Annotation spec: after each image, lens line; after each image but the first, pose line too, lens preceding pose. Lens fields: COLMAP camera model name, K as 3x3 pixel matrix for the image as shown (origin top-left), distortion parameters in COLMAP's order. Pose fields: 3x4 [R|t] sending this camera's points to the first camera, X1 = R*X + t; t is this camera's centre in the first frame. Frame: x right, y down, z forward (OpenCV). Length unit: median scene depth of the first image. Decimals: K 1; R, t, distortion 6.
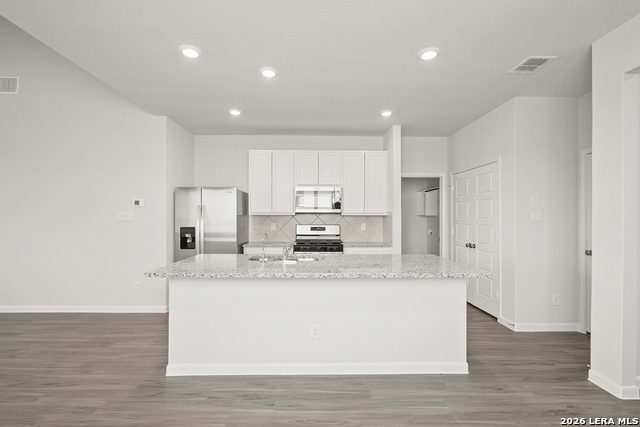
lens RADIAL K [[296.8, 0, 319.1], [0, 296.8, 217.4], [0, 0, 1]] dist [-0.000424, -0.000703]
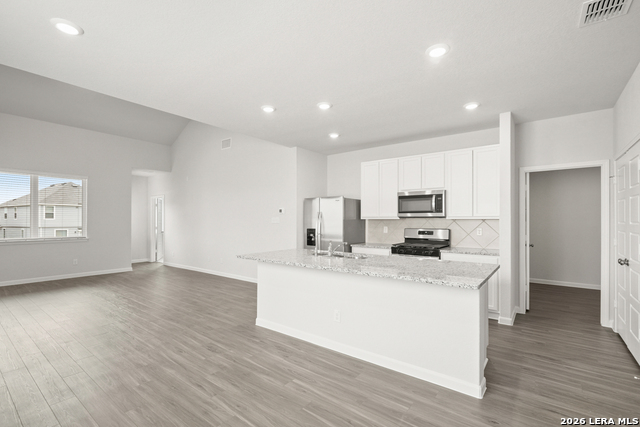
lens RADIAL K [[296.8, 0, 317.2], [0, 296.8, 221.0], [0, 0, 1]] dist [-0.000424, -0.000703]
pose [[0.775338, 0.000325, -0.631546, 0.544386], [-0.001977, 0.999996, -0.001914, 0.002219], [0.631543, 0.002732, 0.775336, 0.011675]]
